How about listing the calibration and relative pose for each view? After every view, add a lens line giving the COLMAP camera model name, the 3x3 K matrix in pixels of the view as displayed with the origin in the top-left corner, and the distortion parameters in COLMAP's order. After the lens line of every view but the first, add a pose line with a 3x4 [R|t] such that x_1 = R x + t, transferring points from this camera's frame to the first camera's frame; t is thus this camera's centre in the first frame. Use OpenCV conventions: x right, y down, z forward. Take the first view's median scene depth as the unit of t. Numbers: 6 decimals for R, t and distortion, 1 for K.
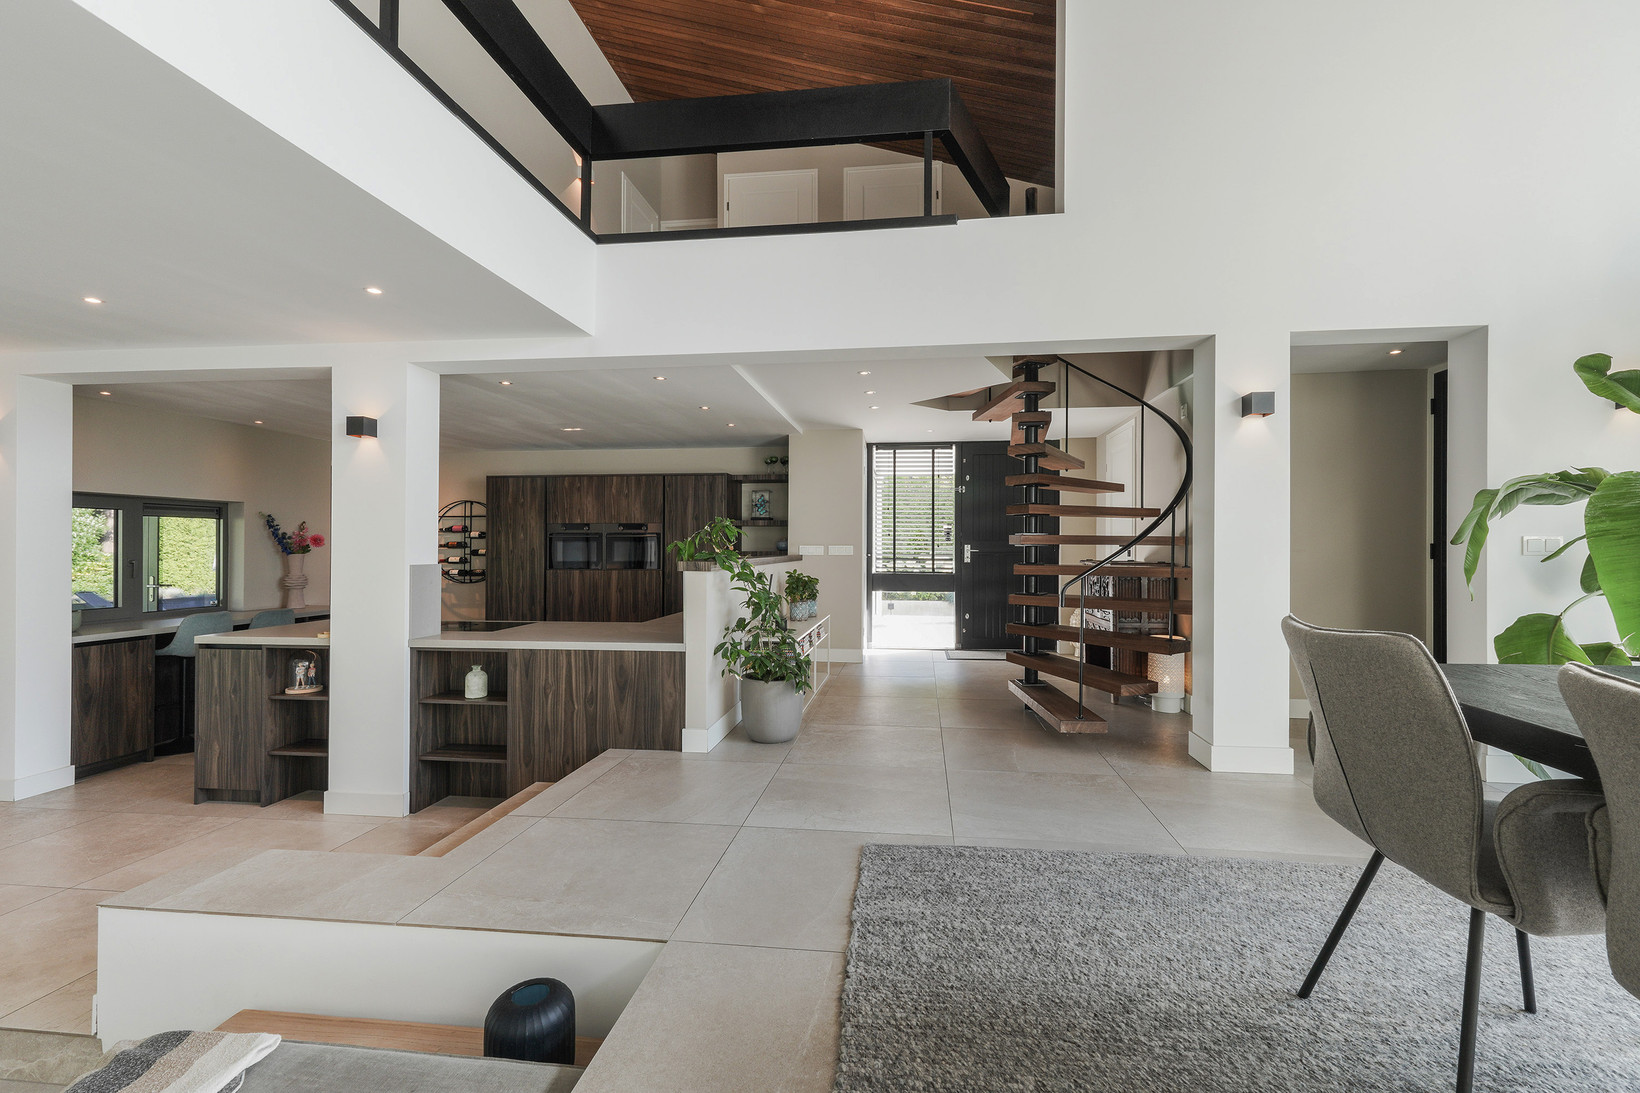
lens RADIAL K [[748.7, 0, 848.0], [0, 748.7, 542.7], [0, 0, 1]] dist [0.013958, -0.000030]
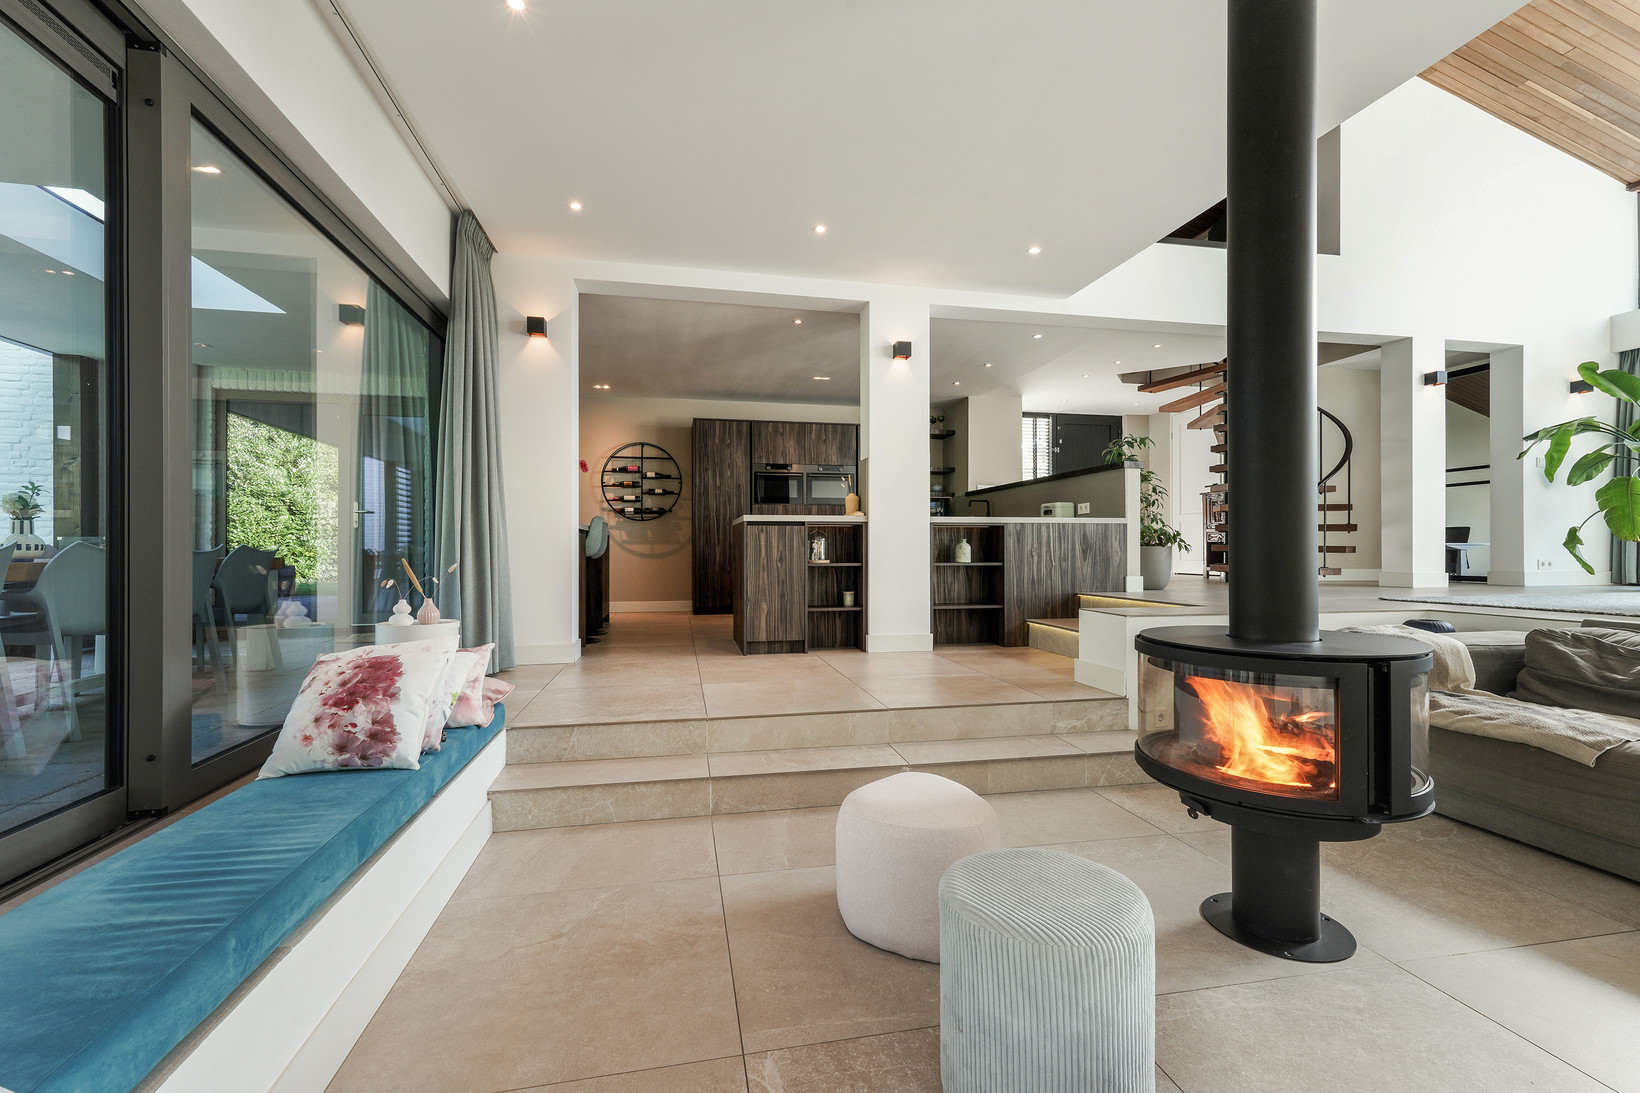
lens RADIAL K [[737.6, 0, 827.7], [0, 737.6, 554.7], [0, 0, 1]] dist [-0.004164, -0.000331]
pose [[0.943761, -0.002108, 0.330621, -0.741558], [0.000461, 0.999987, 0.005058, 0.119400], [-0.330628, -0.004621, 0.943750, -0.091377]]
